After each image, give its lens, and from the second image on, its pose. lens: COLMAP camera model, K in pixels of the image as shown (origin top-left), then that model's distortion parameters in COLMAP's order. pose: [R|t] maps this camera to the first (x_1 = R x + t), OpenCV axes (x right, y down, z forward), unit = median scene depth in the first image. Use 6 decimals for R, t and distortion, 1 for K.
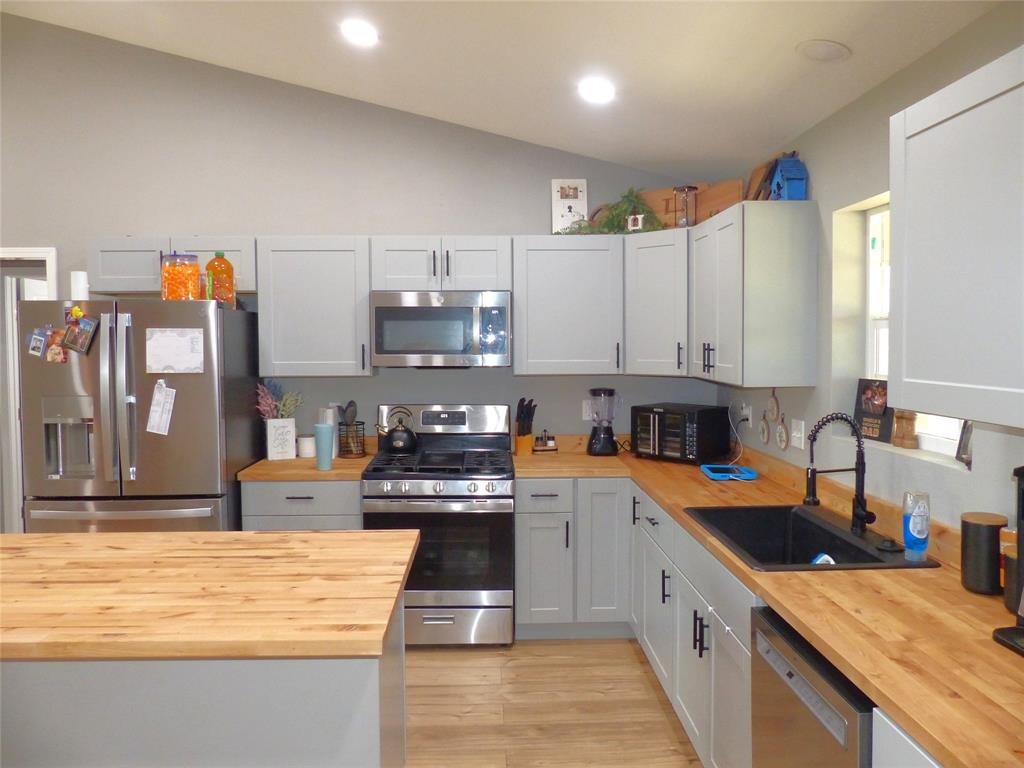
lens RADIAL K [[769.2, 0, 505.3], [0, 769.2, 375.9], [0, 0, 1]] dist [-0.022946, 0.017575]
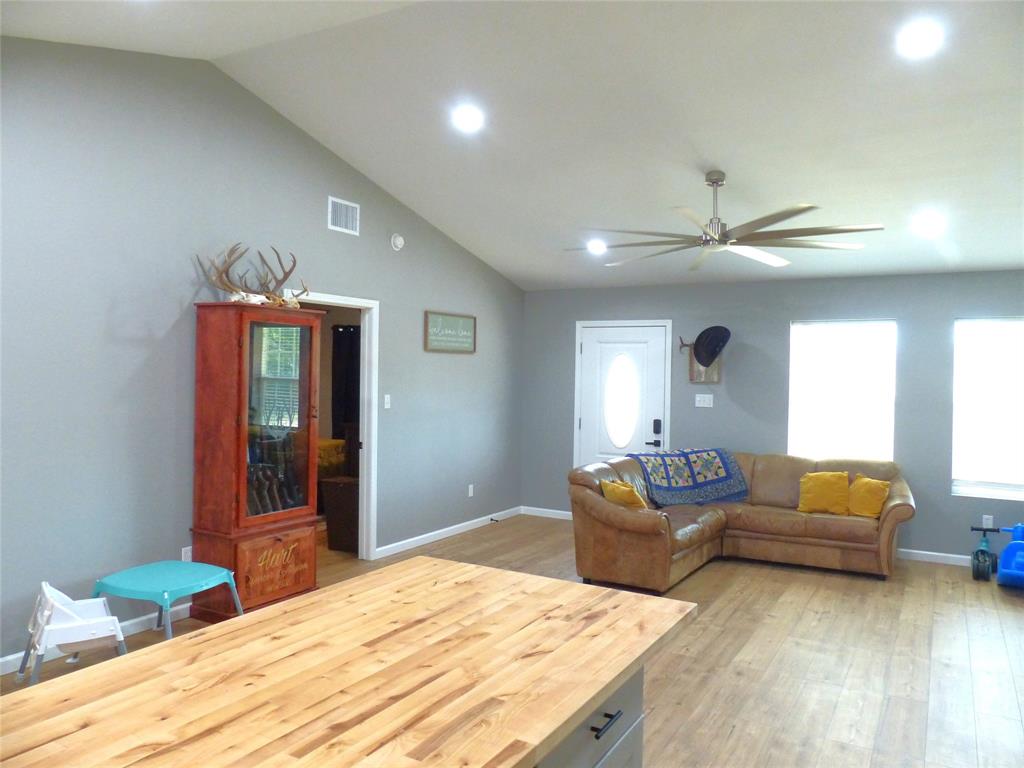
lens RADIAL K [[769.2, 0, 505.1], [0, 769.2, 379.7], [0, 0, 1]] dist [-0.022946, 0.017575]
pose [[-0.526109, 0.009621, -0.850363, 0.077350], [-0.046777, 0.998095, 0.040233, -0.039295], [0.849130, 0.060944, -0.524657, 0.807137]]
